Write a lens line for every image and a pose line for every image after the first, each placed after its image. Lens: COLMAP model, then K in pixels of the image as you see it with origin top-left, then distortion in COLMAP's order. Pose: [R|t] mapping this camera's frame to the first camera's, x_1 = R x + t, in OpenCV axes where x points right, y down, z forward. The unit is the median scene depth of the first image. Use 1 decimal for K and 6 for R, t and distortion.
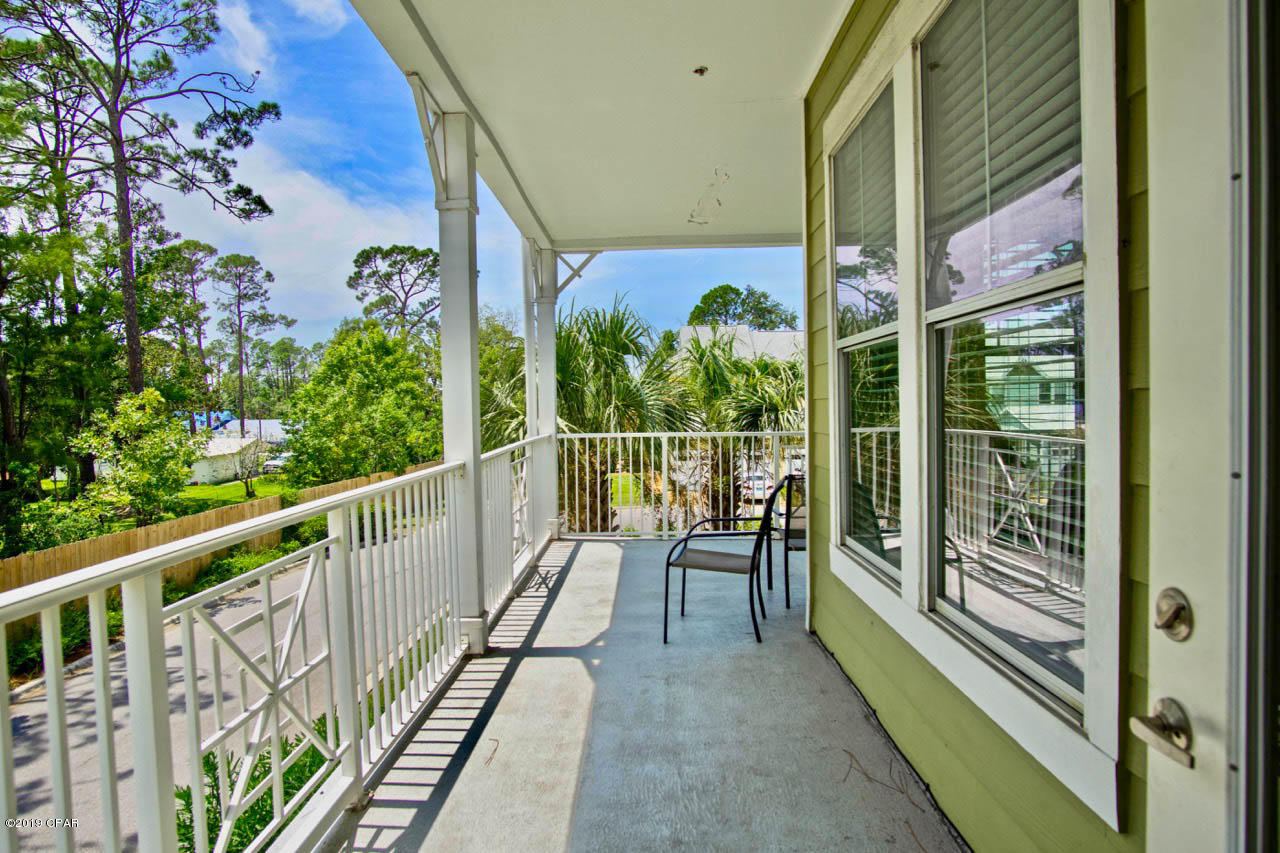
lens RADIAL K [[651.6, 0, 640.0], [0, 651.6, 426.5], [0, 0, 1]] dist [-0.000045, -0.000008]
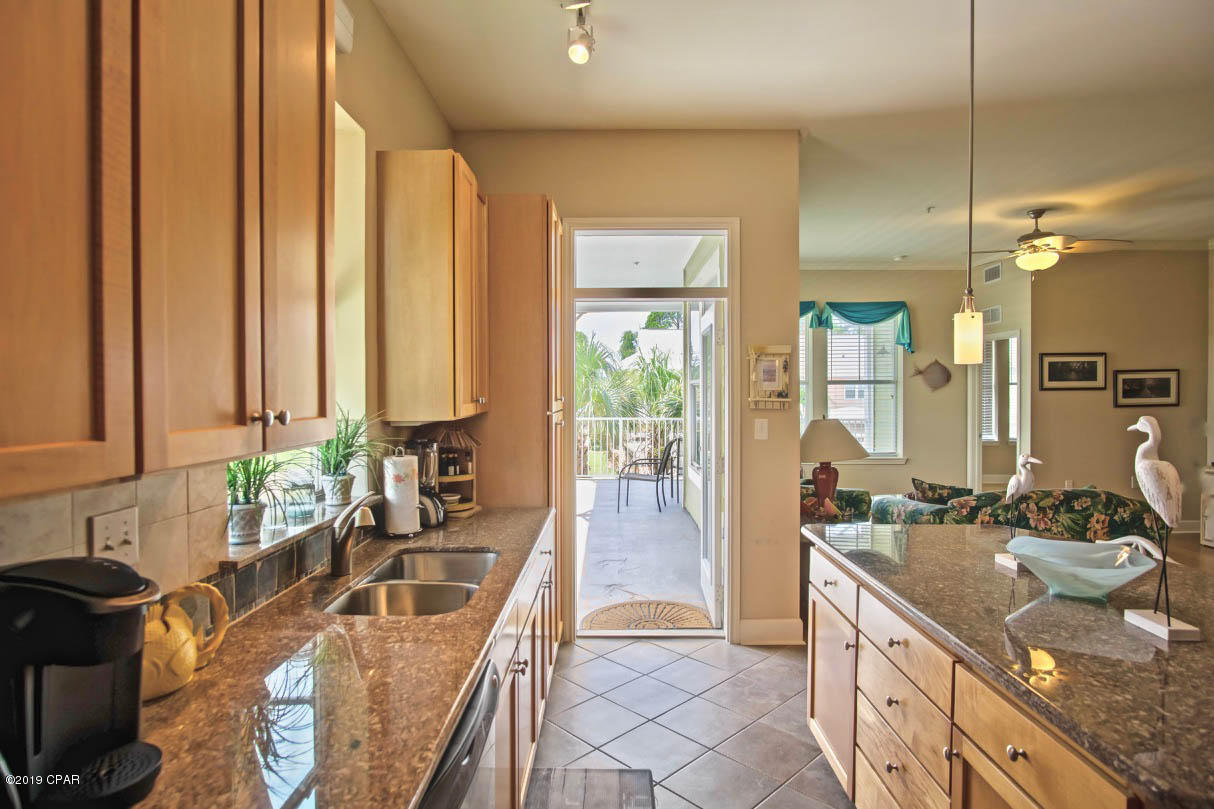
lens RADIAL K [[655.1, 0, 609.7], [0, 655.1, 400.9], [0, 0, 1]] dist [-0.026234, 0.000778]
pose [[0.999812, 0.014174, 0.013258, -0.013169], [-0.013935, 0.999743, -0.017897, -0.003436], [-0.013508, 0.017709, 0.999752, -0.648820]]
